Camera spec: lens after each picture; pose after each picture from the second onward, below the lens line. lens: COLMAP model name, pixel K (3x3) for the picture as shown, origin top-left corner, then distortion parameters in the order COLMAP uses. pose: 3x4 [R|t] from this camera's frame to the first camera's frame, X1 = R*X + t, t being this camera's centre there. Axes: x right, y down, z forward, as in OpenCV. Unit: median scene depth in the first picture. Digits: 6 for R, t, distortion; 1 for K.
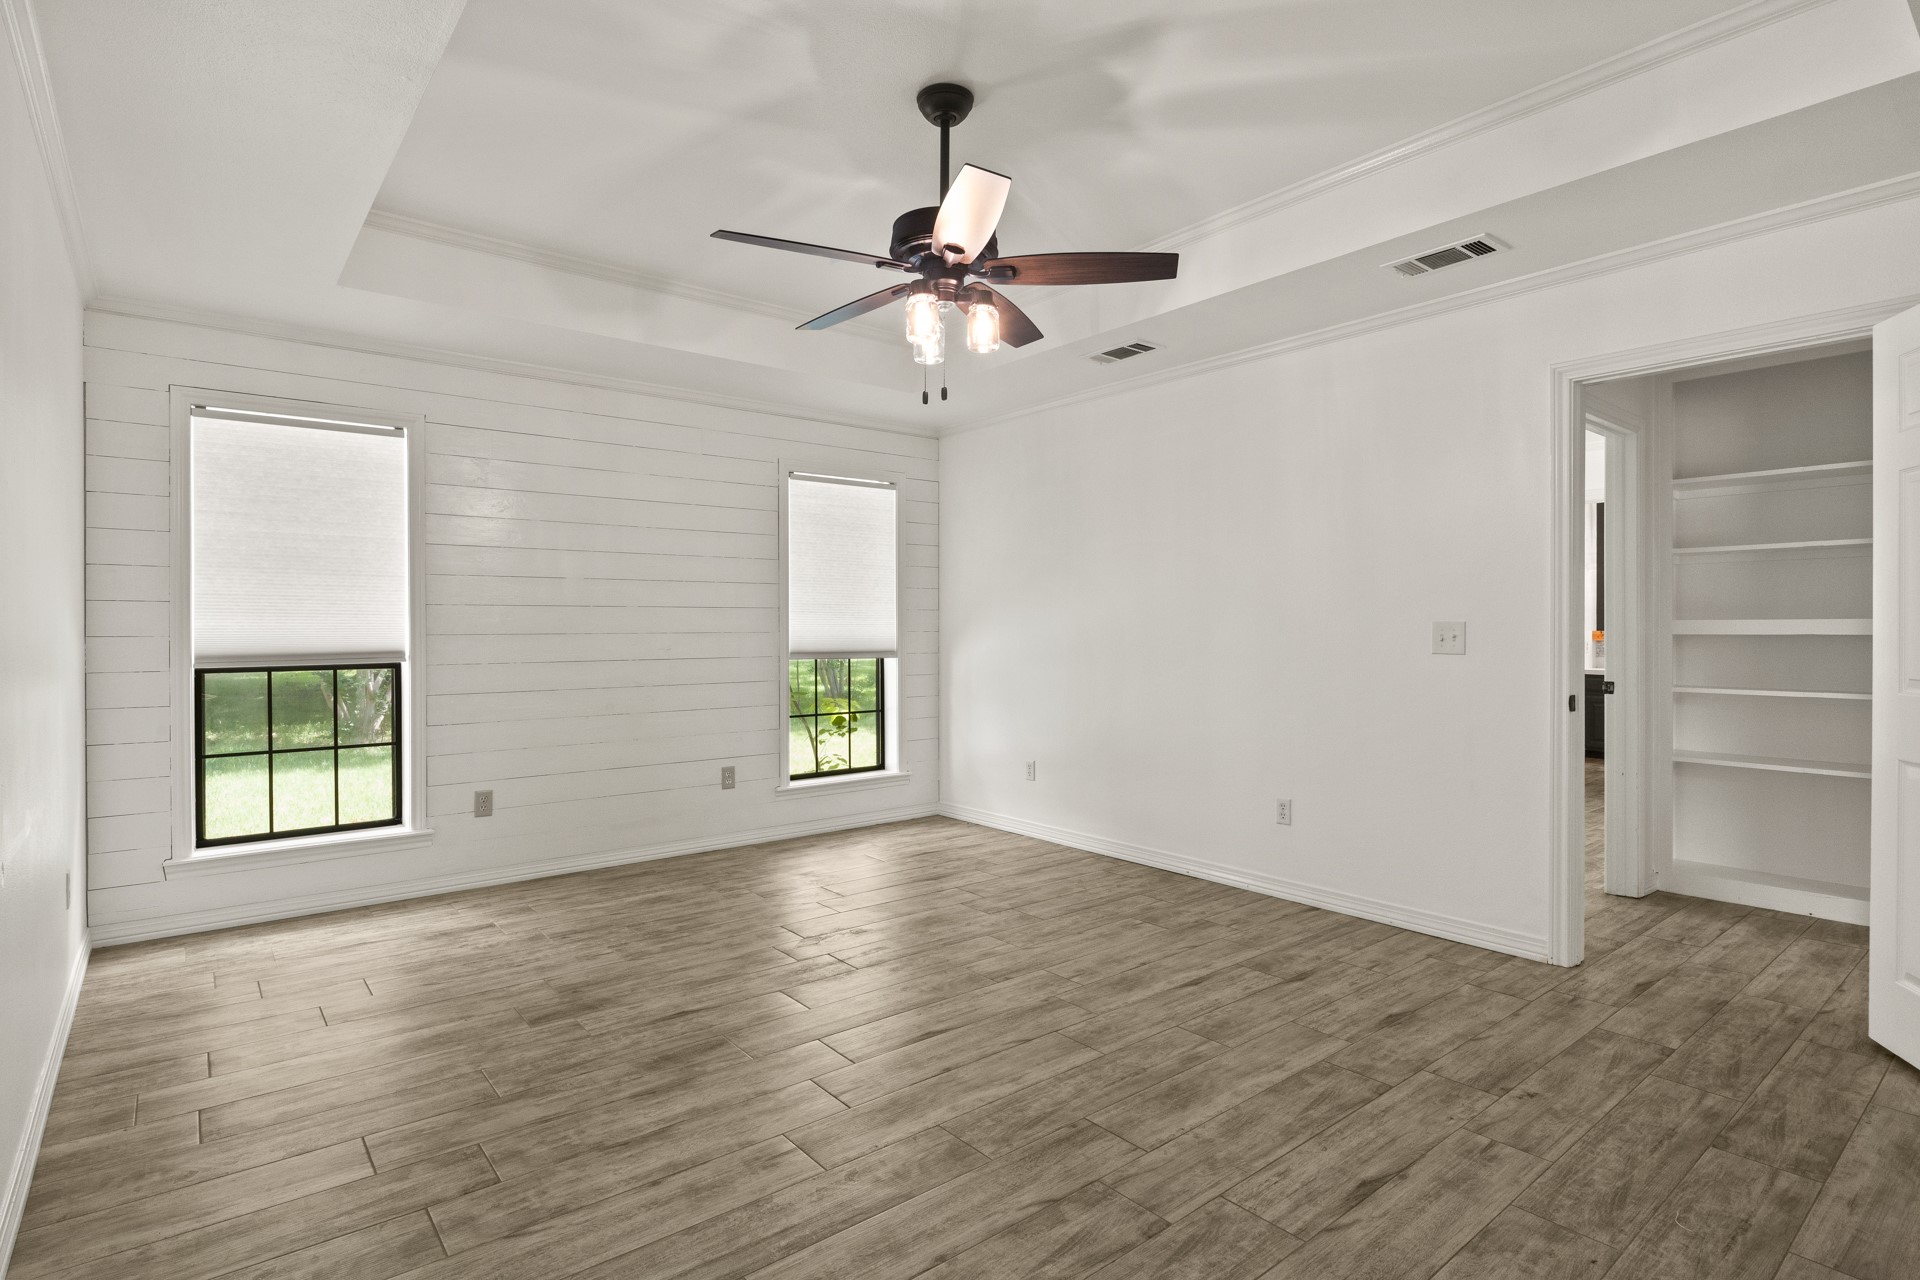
lens RADIAL K [[964.2, 0, 960.2], [0, 964.2, 615.8], [0, 0, 1]] dist [-0.001256, -0.000560]
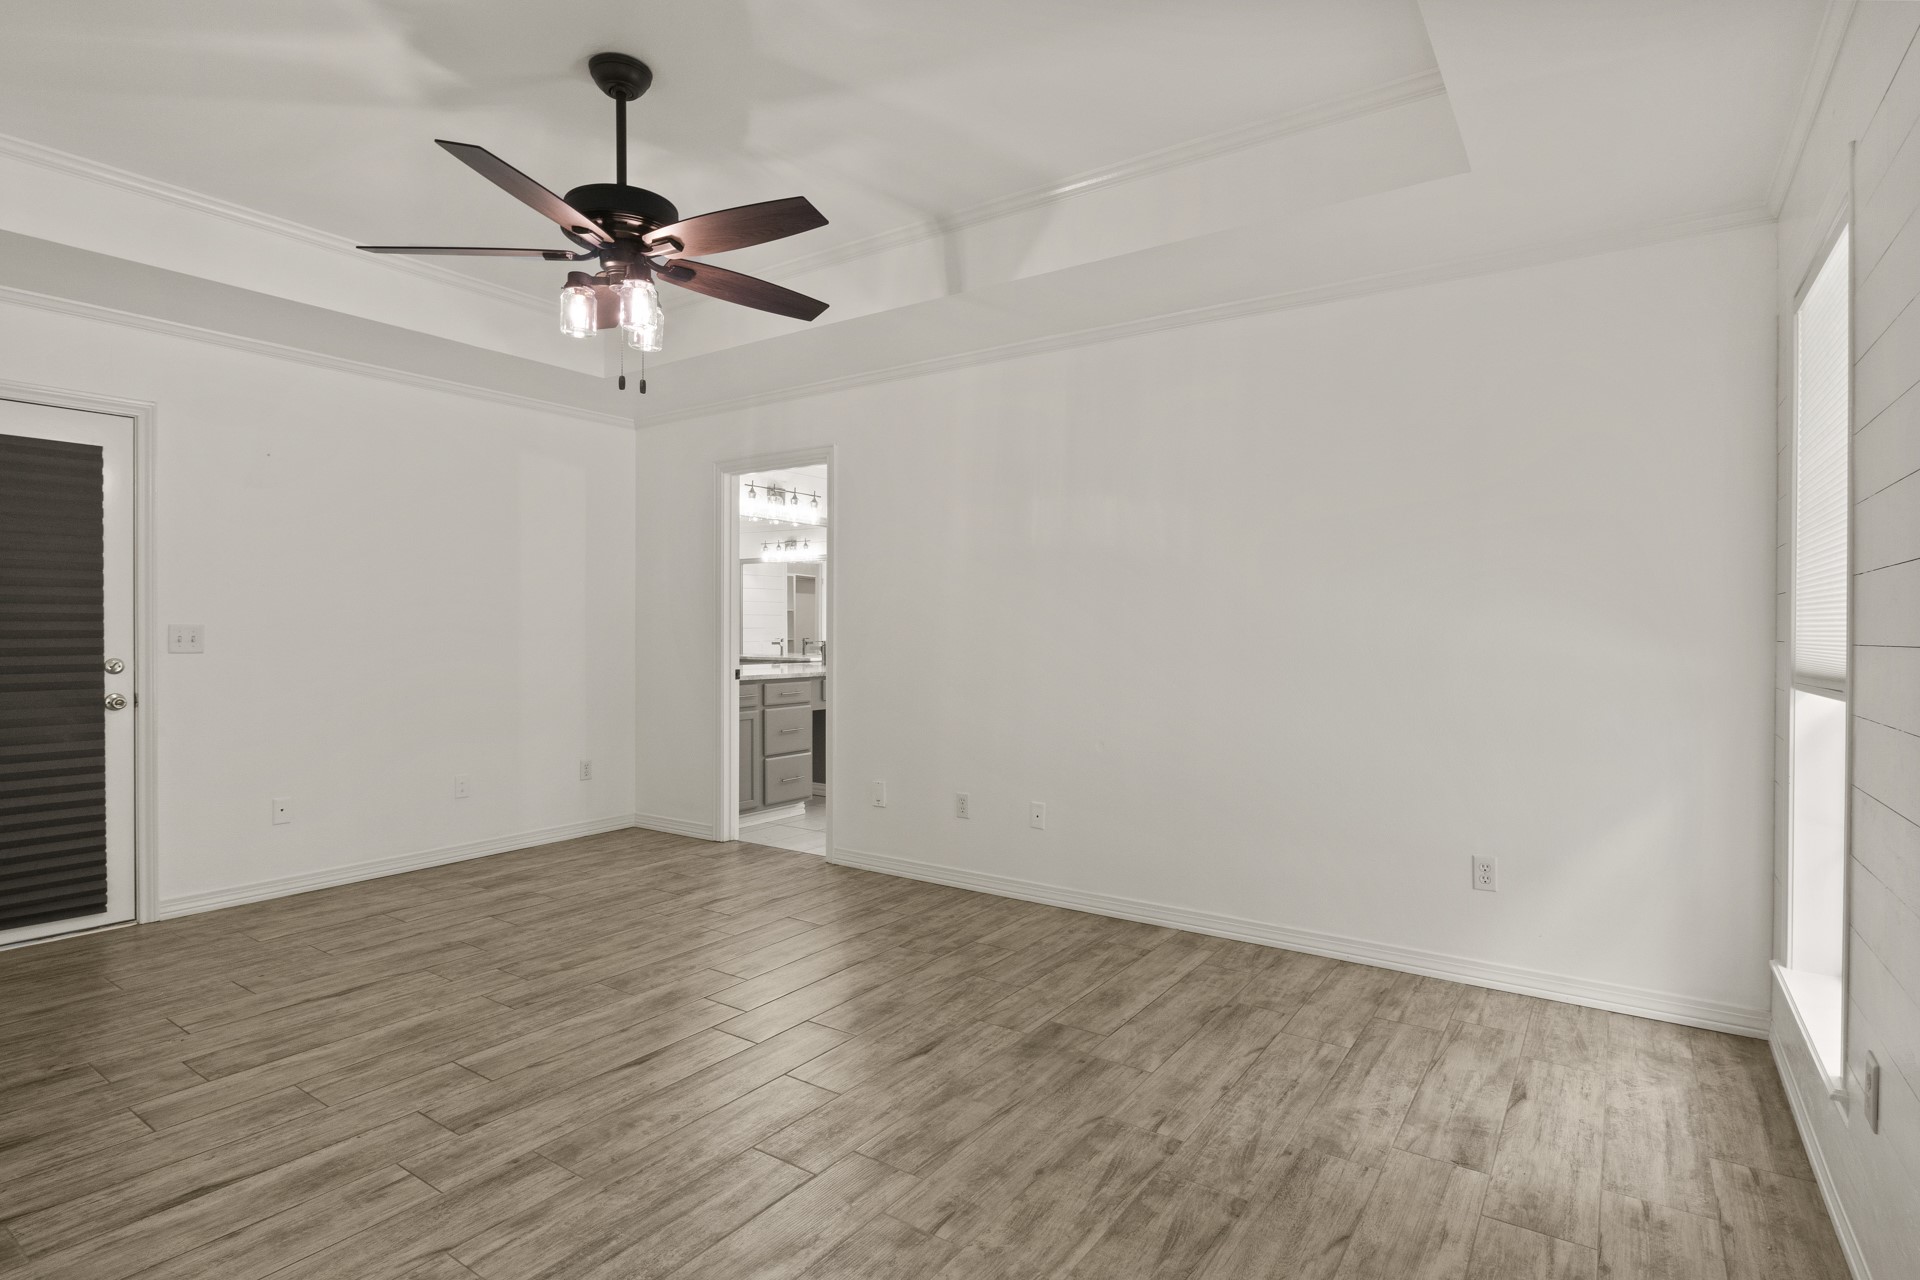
lens RADIAL K [[964.2, 0, 960.2], [0, 964.2, 615.8], [0, 0, 1]] dist [-0.001256, -0.000560]
pose [[-0.960450, -0.003661, -0.278429, -0.064954], [0.004445, 0.999585, -0.028475, 0.025544], [0.278417, -0.028586, -0.960035, 1.897779]]
